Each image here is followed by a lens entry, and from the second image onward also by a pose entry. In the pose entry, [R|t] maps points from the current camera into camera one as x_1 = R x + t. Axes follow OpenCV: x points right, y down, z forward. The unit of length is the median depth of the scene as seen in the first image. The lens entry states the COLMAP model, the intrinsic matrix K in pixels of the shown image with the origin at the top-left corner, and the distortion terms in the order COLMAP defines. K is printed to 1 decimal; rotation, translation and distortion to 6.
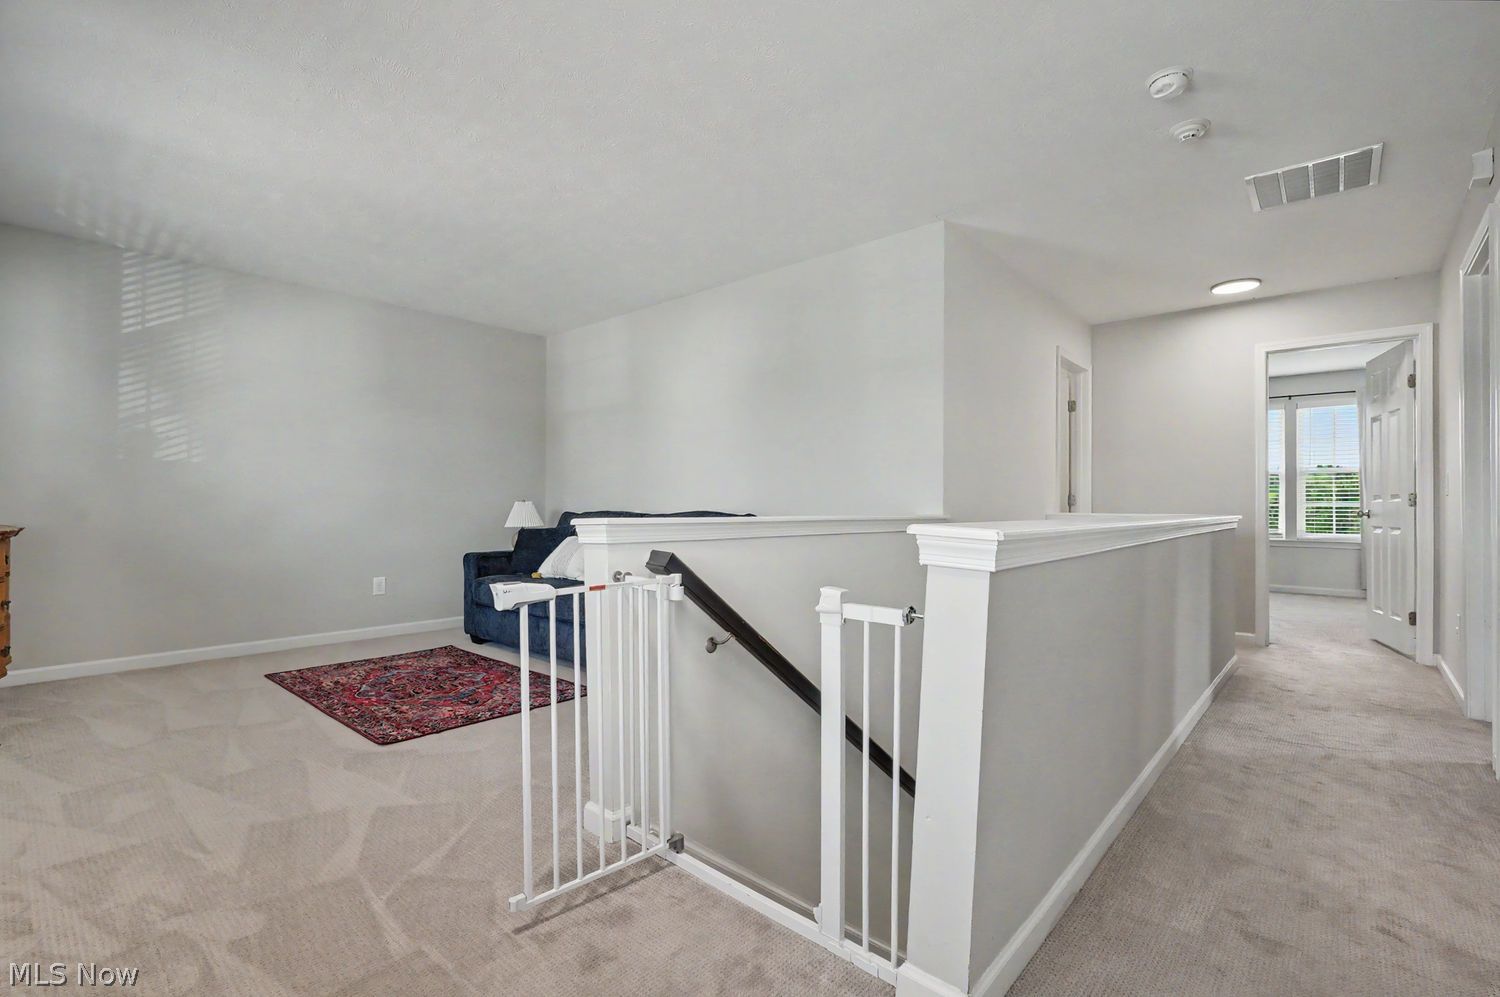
lens RADIAL K [[683.0, 0, 753.7], [0, 683.0, 501.0], [0, 0, 1]] dist [-0.009581, 0.002449]
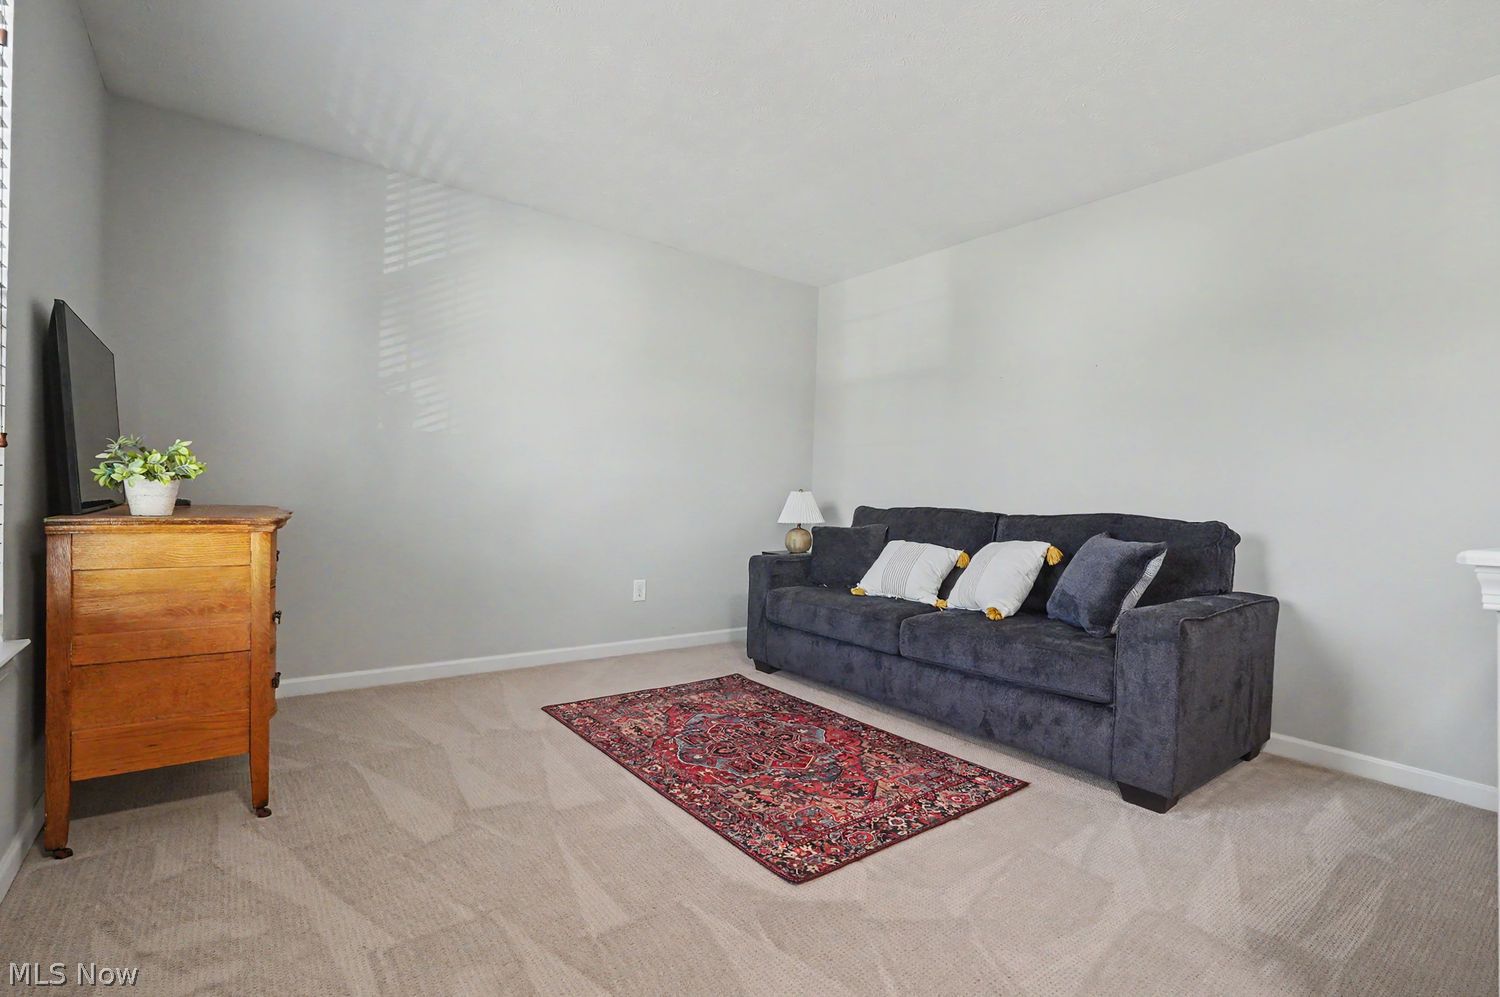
lens RADIAL K [[683.0, 0, 745.5], [0, 683.0, 503.7], [0, 0, 1]] dist [-0.009581, 0.002449]
pose [[0.982305, 0.033088, -0.184341, -0.342588], [-0.029134, 0.999284, 0.024119, -0.003143], [0.185007, -0.018321, 0.982566, 0.269775]]
